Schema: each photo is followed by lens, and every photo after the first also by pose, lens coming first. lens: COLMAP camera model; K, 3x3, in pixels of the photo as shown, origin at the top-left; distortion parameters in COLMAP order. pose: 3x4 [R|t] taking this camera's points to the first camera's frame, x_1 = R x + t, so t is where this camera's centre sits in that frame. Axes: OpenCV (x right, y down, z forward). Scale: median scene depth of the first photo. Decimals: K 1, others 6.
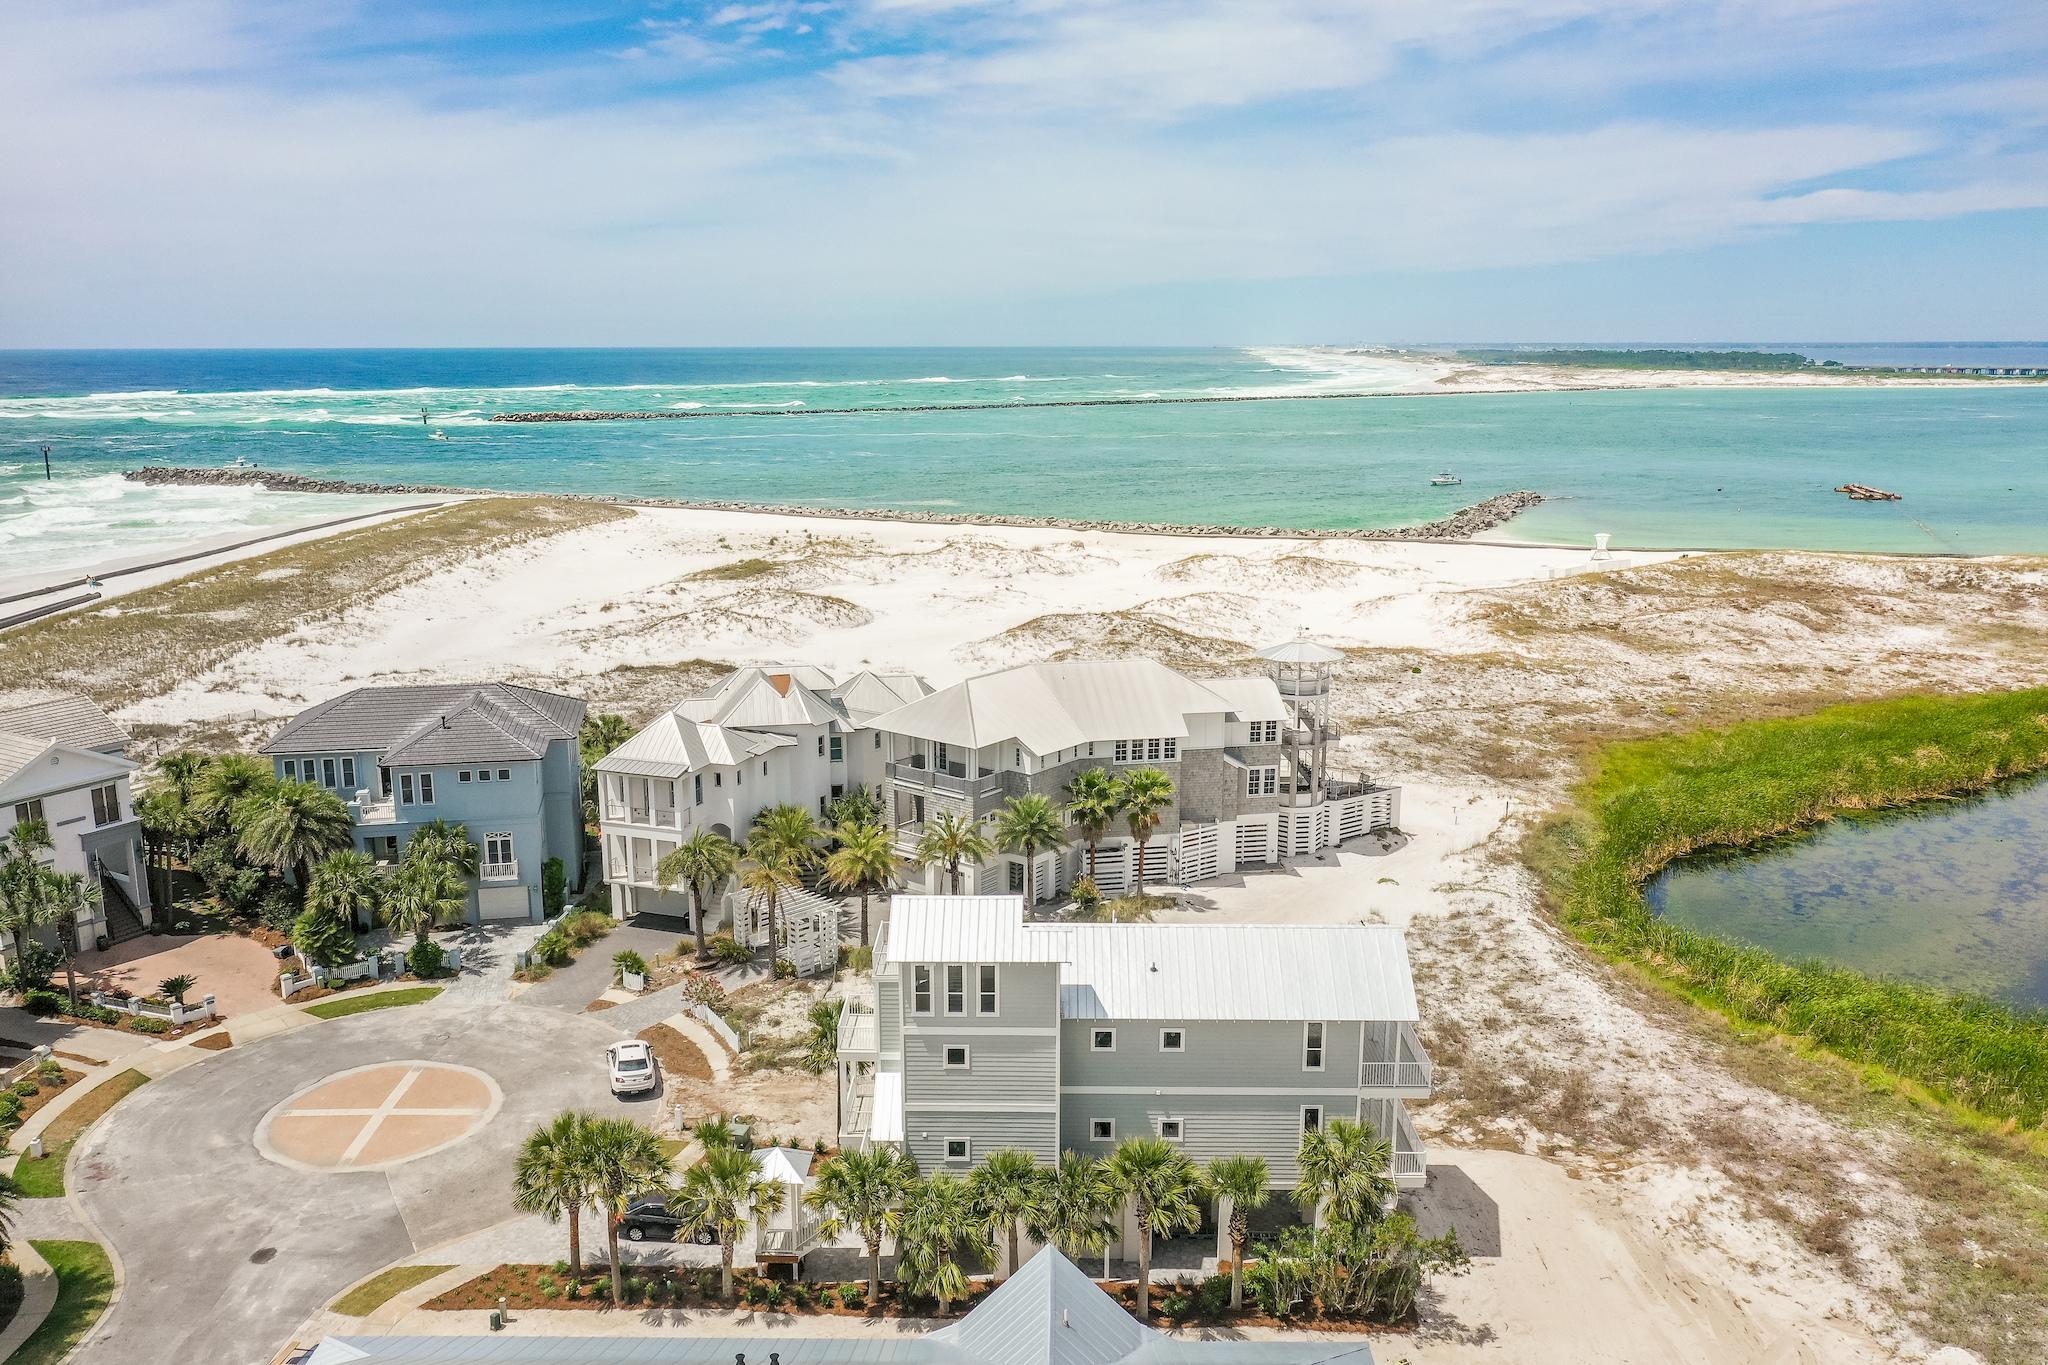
lens RADIAL K [[1611.6, 0, 1051.4], [0, 1611.6, 744.0], [0, 0, 1]] dist [-0.003769, 0.001257]
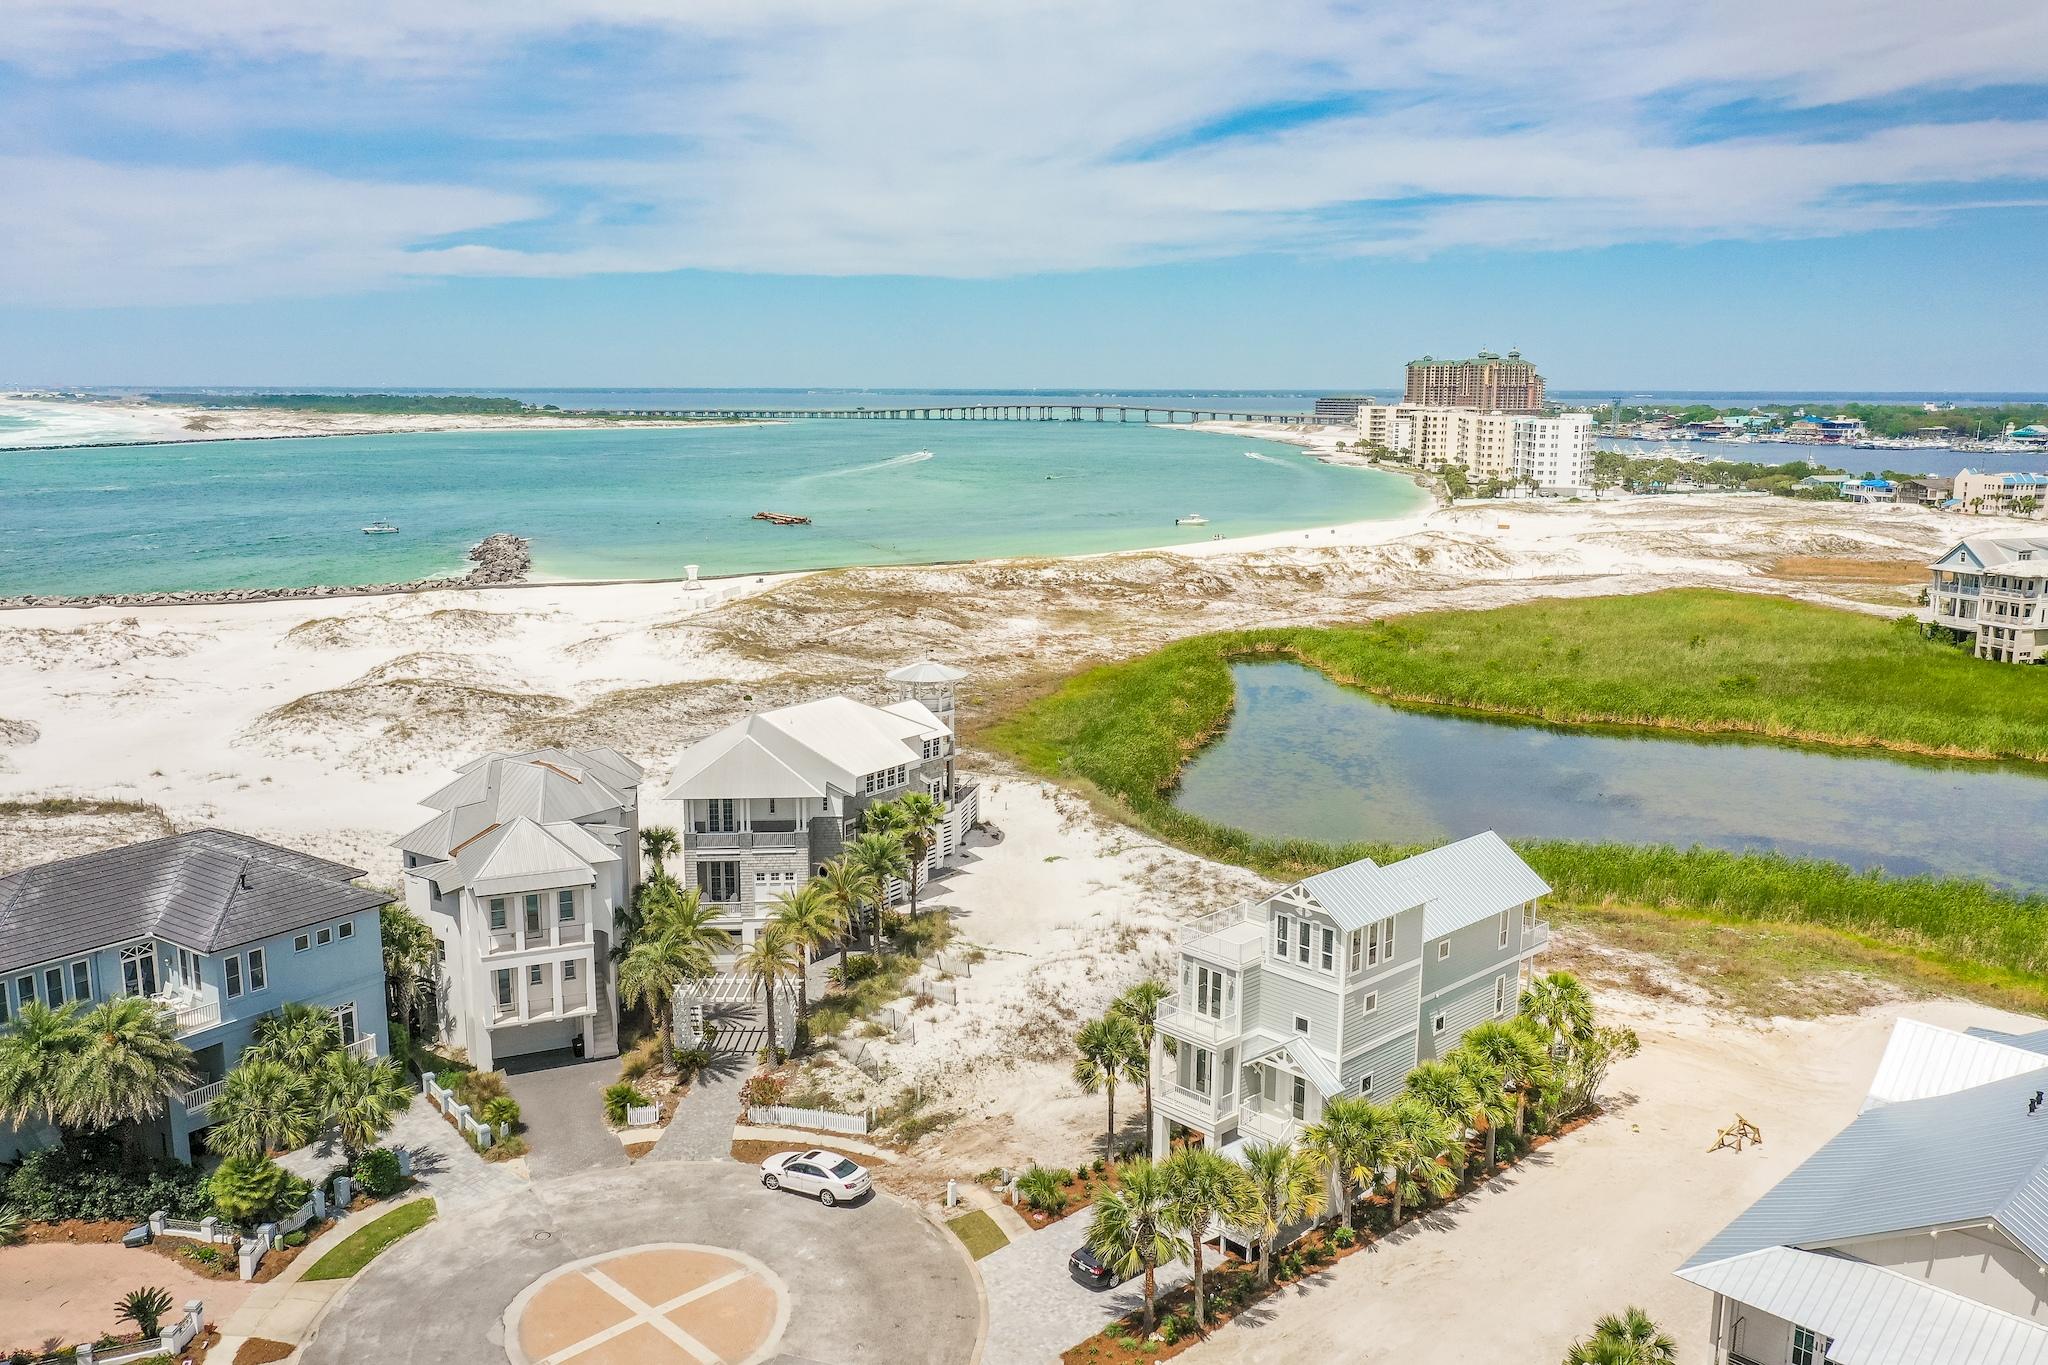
lens RADIAL K [[1611.6, 0, 1031.6], [0, 1611.6, 681.9], [0, 0, 1]] dist [-0.003769, 0.001257]
pose [[0.717535, -0.120427, 0.686033, -0.583661], [0.163498, 0.986541, 0.002174, -0.044751], [-0.677062, 0.110605, 0.727567, 0.167549]]
